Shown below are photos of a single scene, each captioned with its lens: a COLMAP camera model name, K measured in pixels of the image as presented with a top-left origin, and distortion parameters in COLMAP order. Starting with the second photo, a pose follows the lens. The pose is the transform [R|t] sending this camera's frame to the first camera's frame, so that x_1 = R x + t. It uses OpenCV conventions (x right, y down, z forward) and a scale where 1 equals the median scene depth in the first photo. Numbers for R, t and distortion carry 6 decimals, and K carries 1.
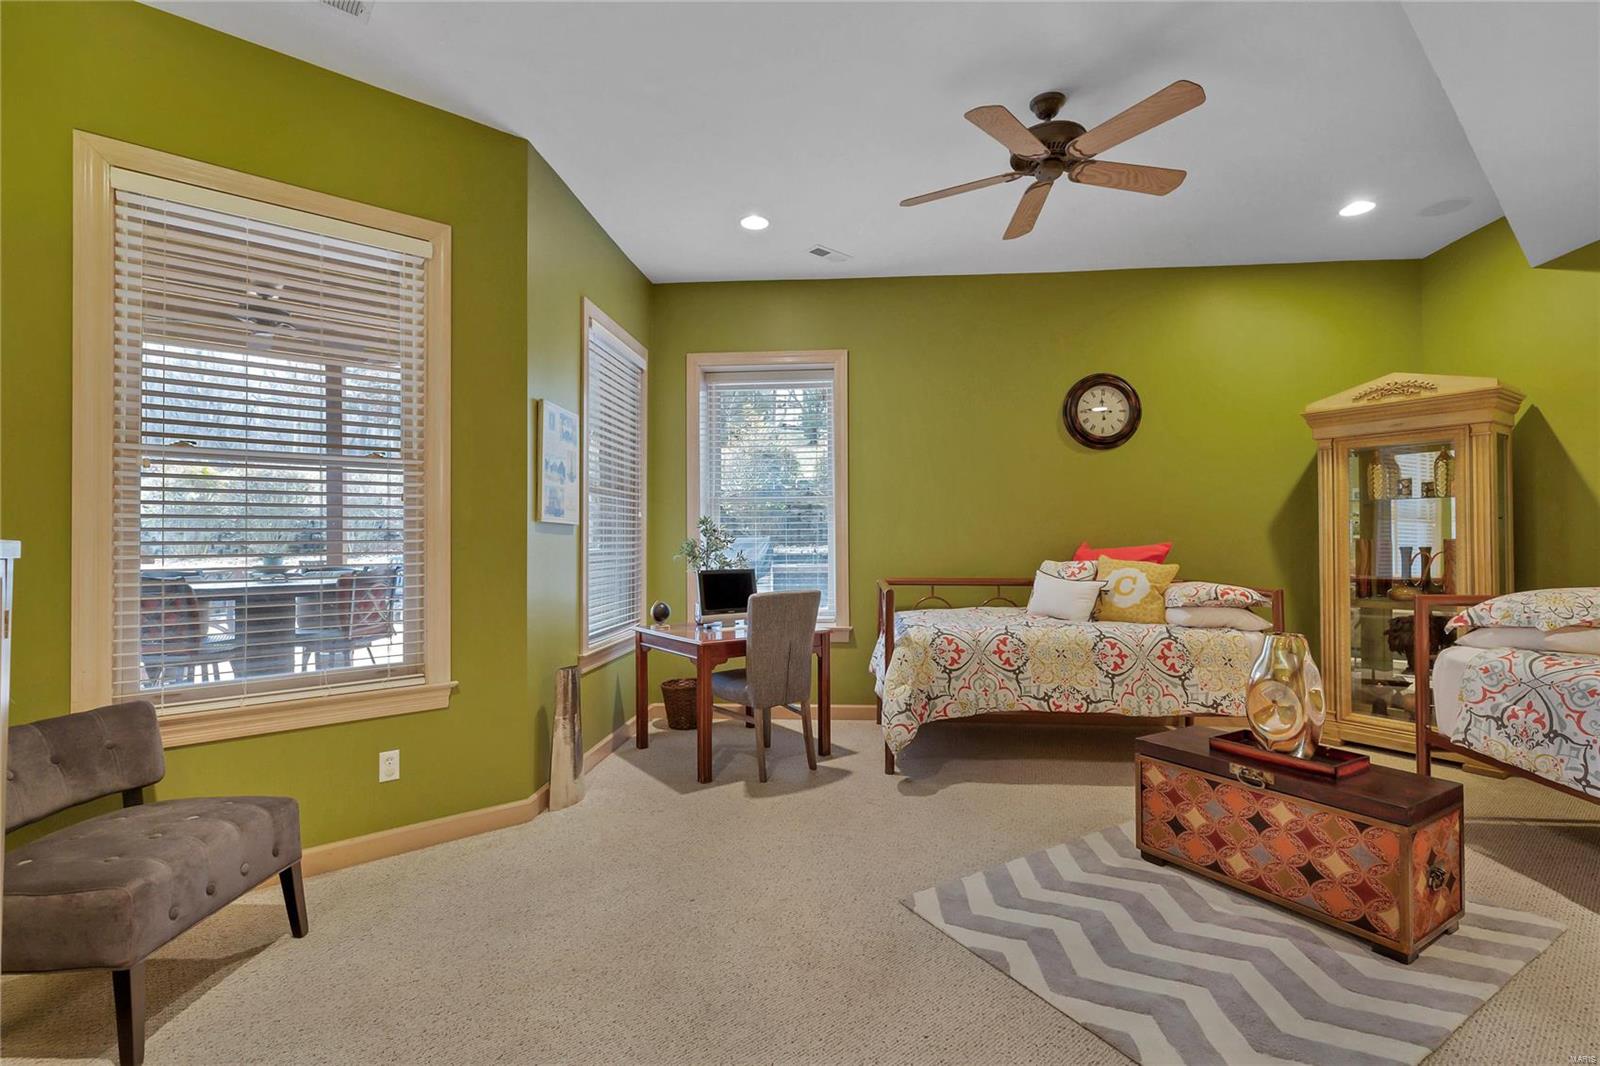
lens RADIAL K [[722.4, 0, 795.9], [0, 722.4, 528.8], [0, 0, 1]] dist [0.001611, 0.000047]
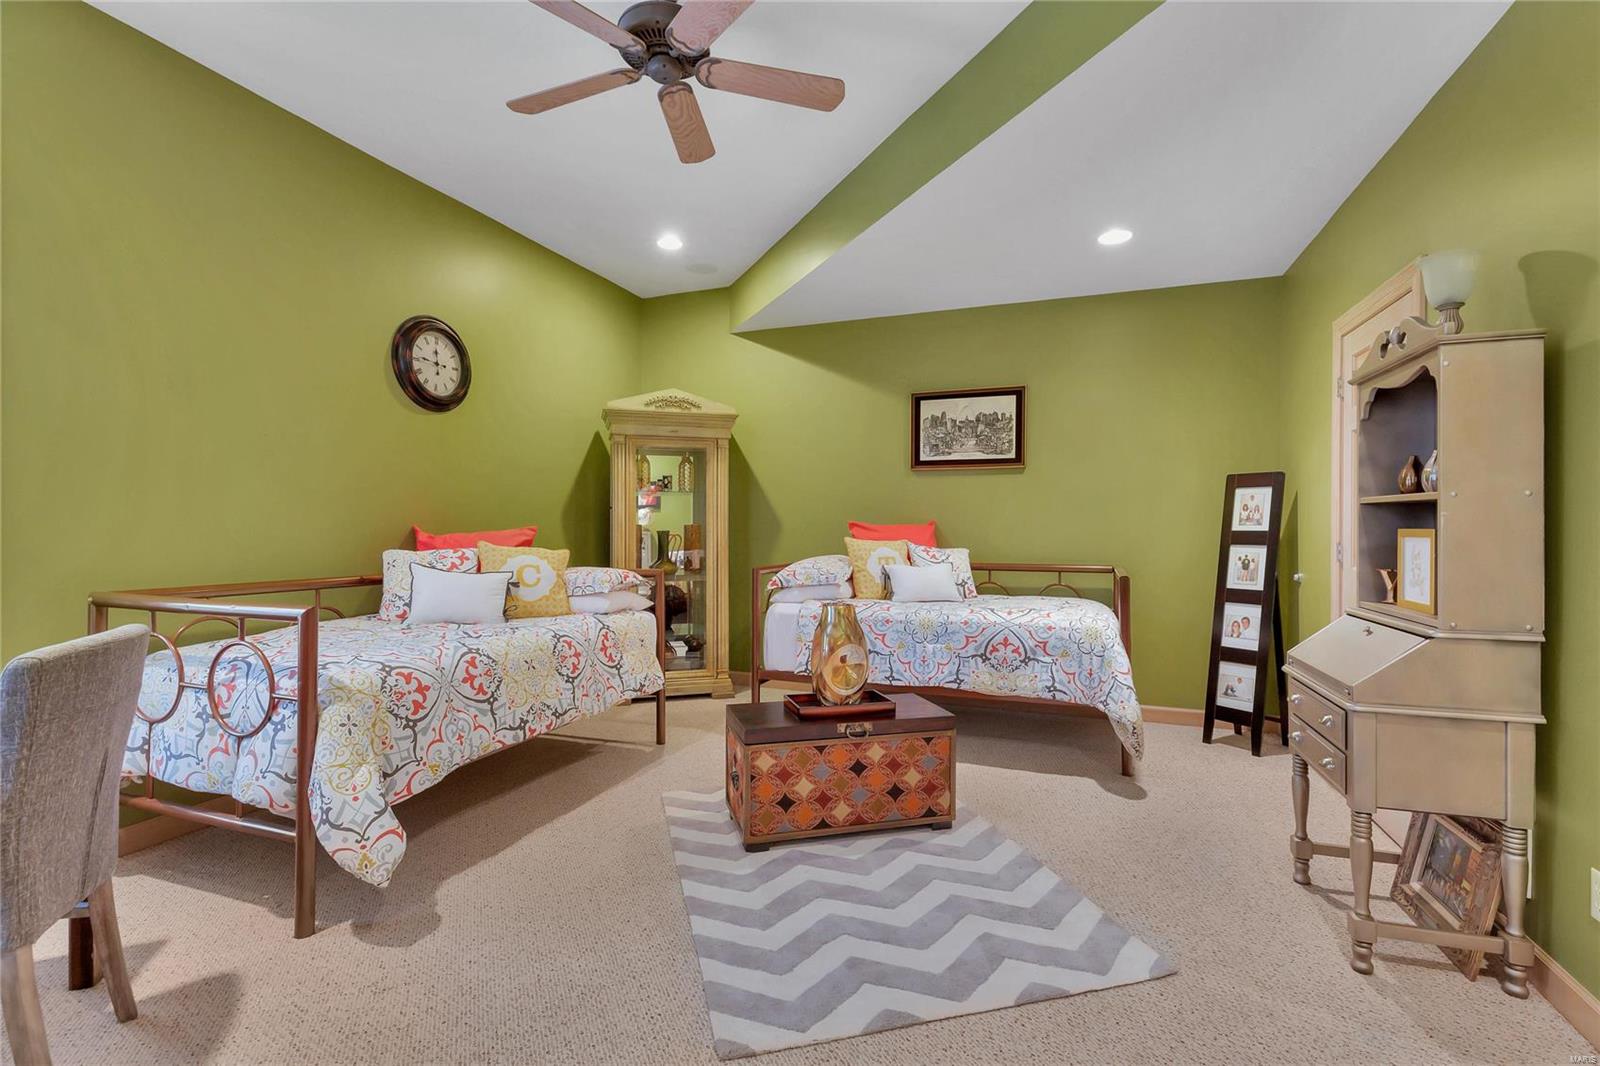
lens RADIAL K [[722.4, 0, 795.9], [0, 722.4, 528.8], [0, 0, 1]] dist [0.001611, 0.000047]
pose [[0.273124, 0.001851, 0.961977, -0.317734], [-0.020269, 0.999787, 0.003831, 0.014095], [-0.961765, -0.020545, 0.273103, 0.503089]]
